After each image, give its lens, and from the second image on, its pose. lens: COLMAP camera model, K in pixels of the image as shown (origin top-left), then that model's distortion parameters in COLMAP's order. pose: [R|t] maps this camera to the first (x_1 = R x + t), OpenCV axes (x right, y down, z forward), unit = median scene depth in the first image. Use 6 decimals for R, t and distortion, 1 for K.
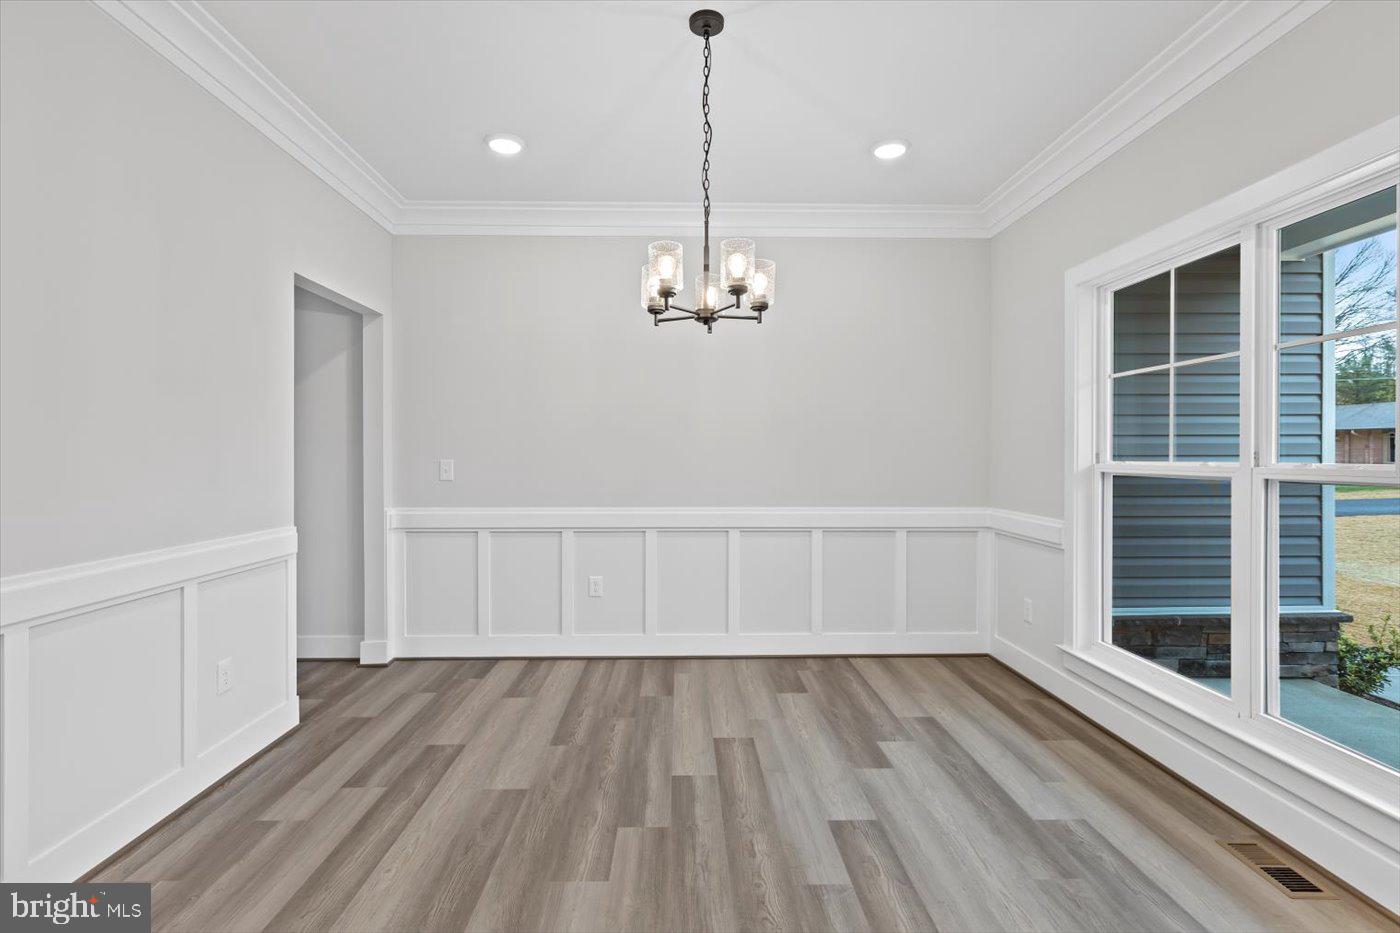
lens RADIAL K [[680.0, 0, 696.7], [0, 680.0, 454.3], [0, 0, 1]] dist [-0.000071, -0.000199]
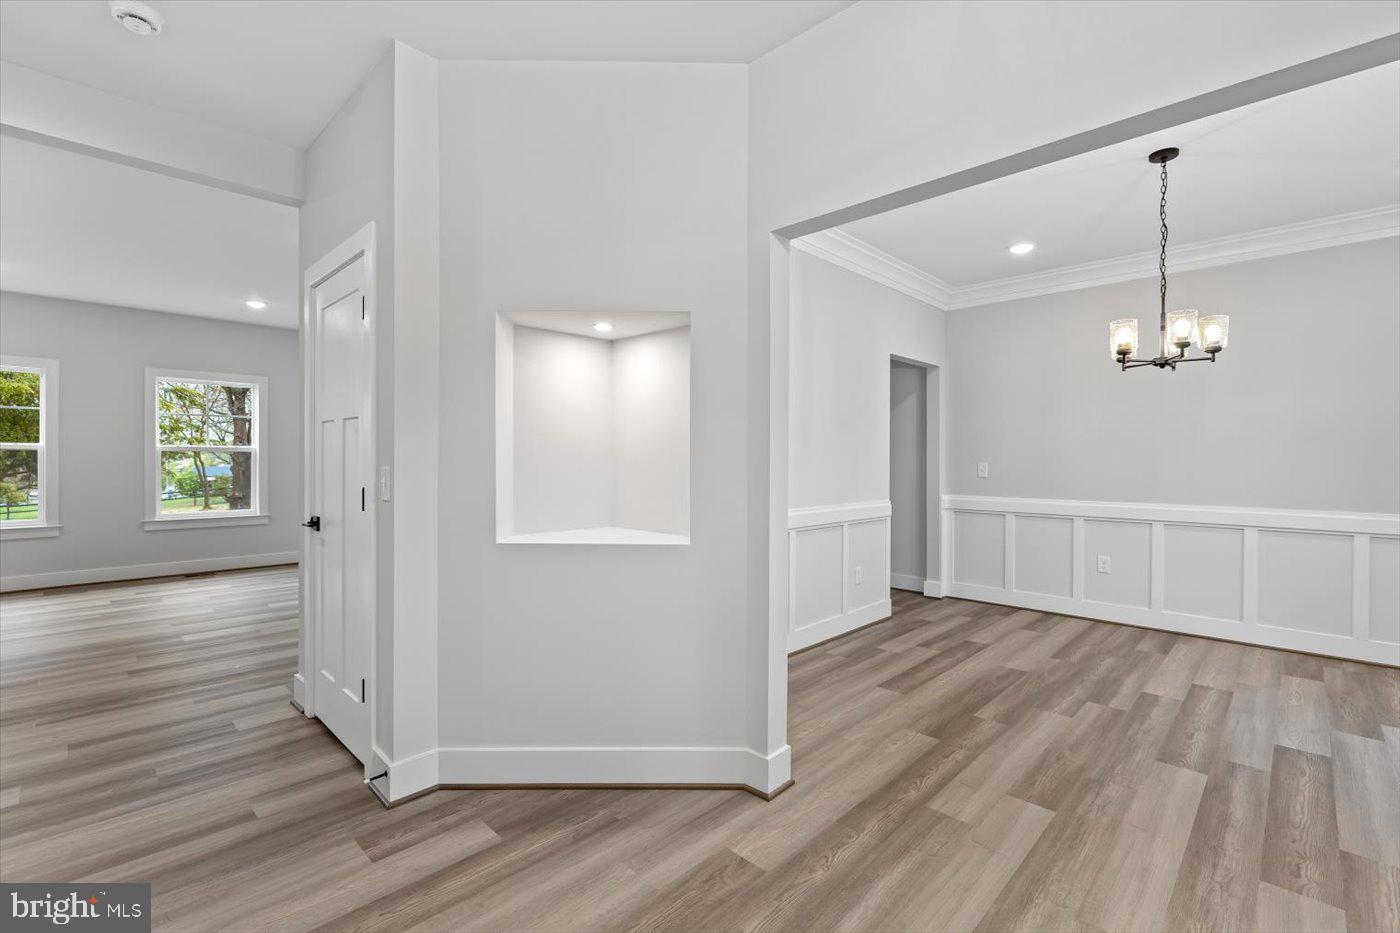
lens RADIAL K [[624.1, 0, 700.3], [0, 624.1, 463.8], [0, 0, 1]] dist [-0.002114, -0.000134]
pose [[0.700698, 0.007520, -0.713418, 0.246873], [-0.001873, 0.999960, 0.008701, -0.000118], [0.713456, -0.004760, 0.700684, -0.554327]]
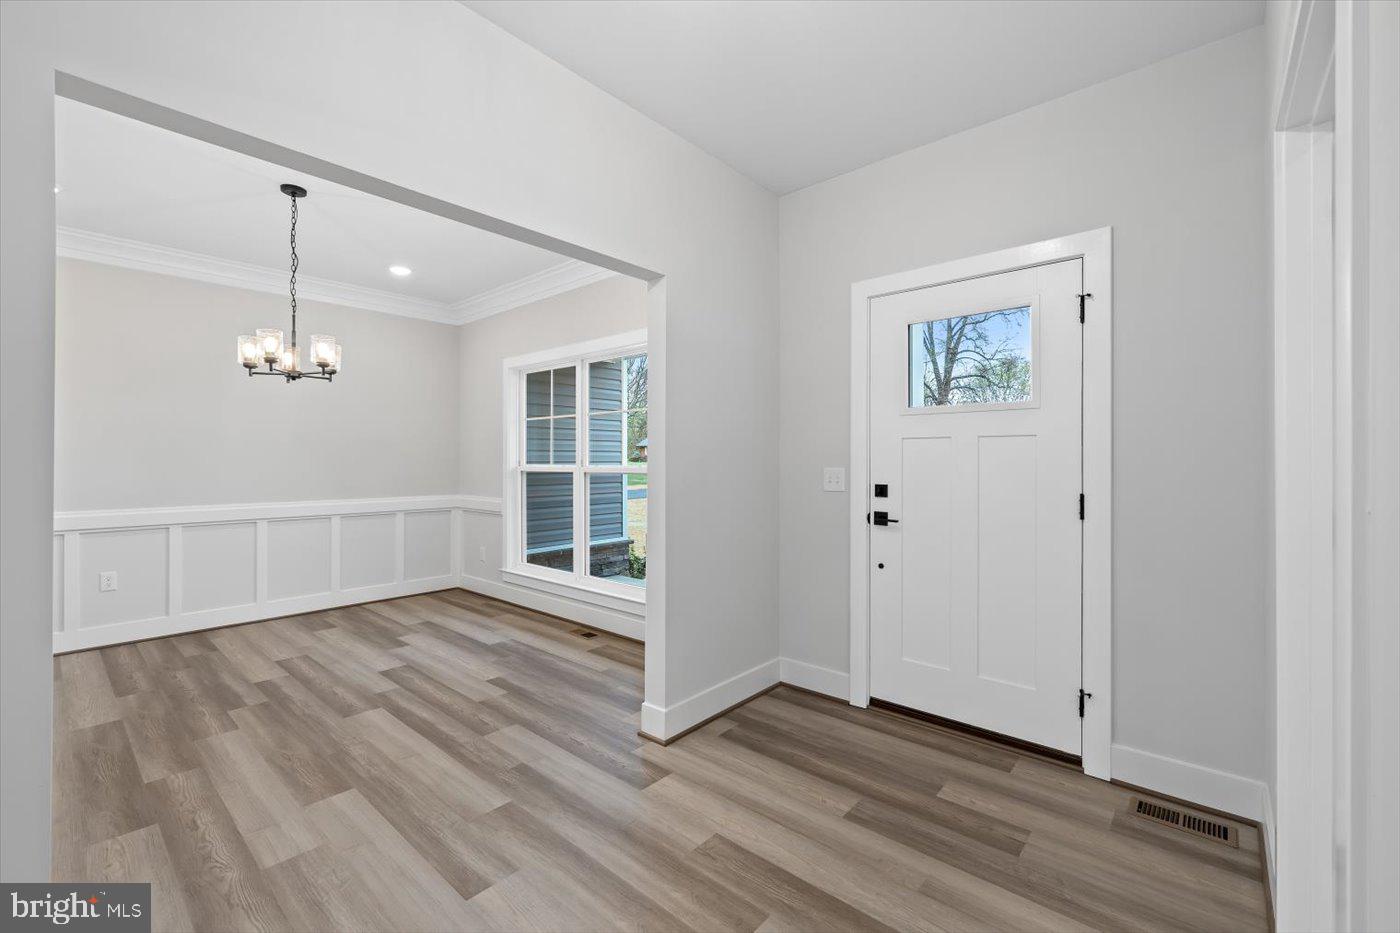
lens RADIAL K [[584.4, 0, 701.7], [0, 584.4, 463.0], [0, 0, 1]] dist [-0.000493, -0.000131]
pose [[0.677413, -0.003777, 0.735593, -0.318140], [0.000911, 0.999990, 0.004297, -0.002290], [-0.735602, -0.002241, 0.677410, -0.577566]]
